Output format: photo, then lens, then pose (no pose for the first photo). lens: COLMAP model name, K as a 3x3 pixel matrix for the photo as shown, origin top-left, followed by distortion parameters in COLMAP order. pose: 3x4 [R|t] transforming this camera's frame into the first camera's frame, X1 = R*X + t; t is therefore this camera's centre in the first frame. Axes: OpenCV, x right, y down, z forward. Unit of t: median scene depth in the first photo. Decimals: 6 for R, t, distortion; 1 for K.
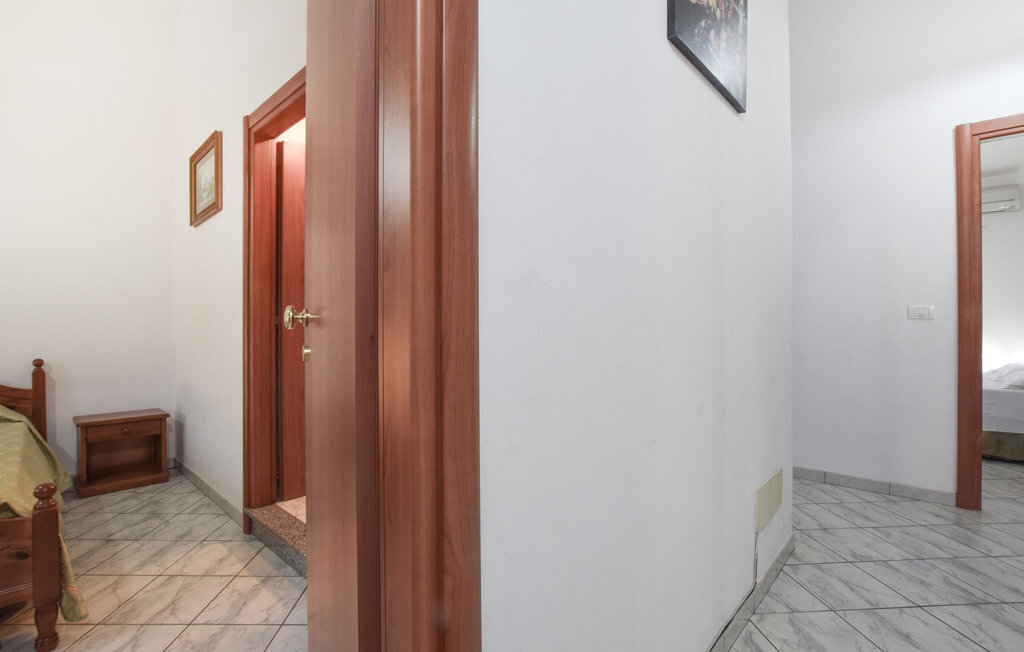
lens RADIAL K [[468.8, 0, 468.7], [0, 468.8, 318.8], [0, 0, 1]] dist [0.010041, 0.000242]
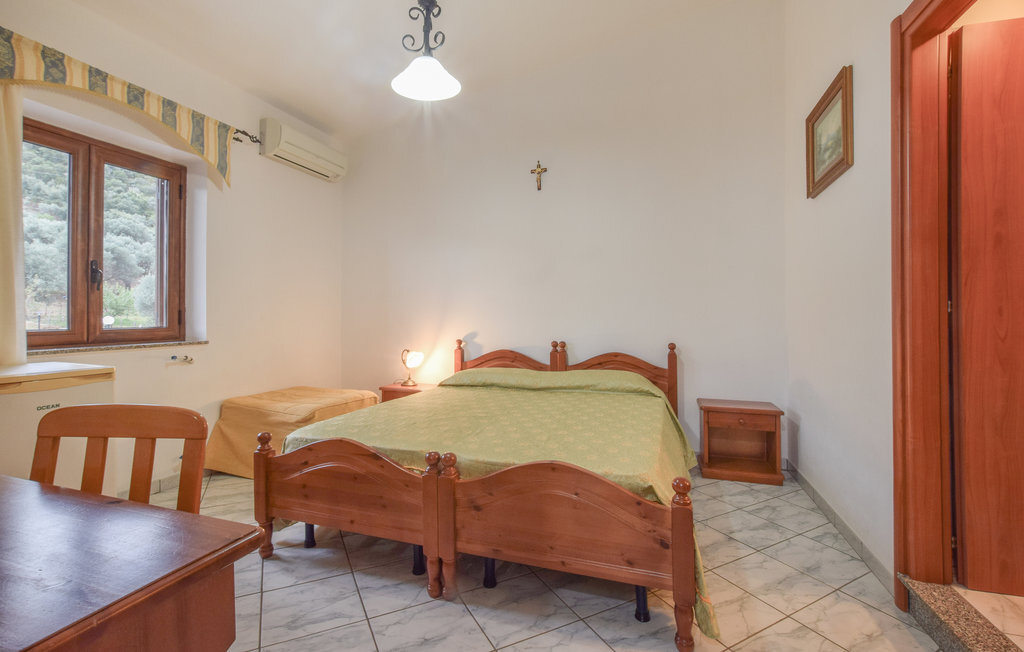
lens RADIAL K [[449.6, 0, 514.9], [0, 449.6, 305.5], [0, 0, 1]] dist [-0.021169, 0.000069]
pose [[0.481445, -0.009432, -0.876426, -0.158861], [0.004257, 0.999955, -0.008423, 0.003911], [0.876466, 0.000324, 0.481464, 0.163517]]
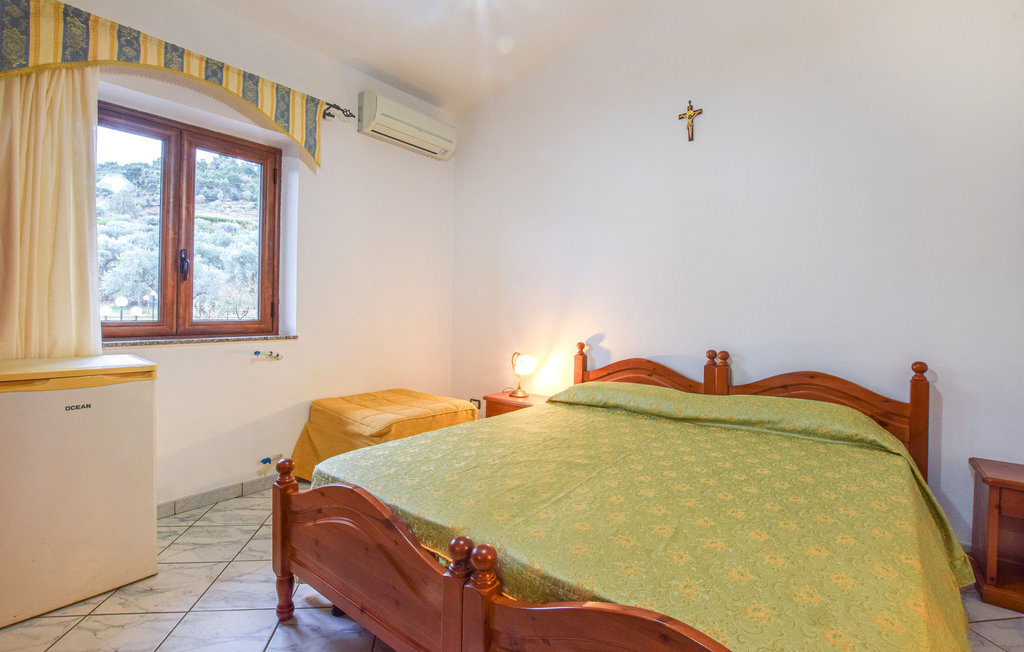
lens RADIAL K [[449.6, 0, 514.9], [0, 449.6, 305.5], [0, 0, 1]] dist [-0.021169, 0.000069]
pose [[0.143094, -0.000311, -0.989709, -0.383273], [-0.004373, 0.999990, -0.000947, 0.008293], [0.989700, 0.004464, 0.143091, 0.350033]]
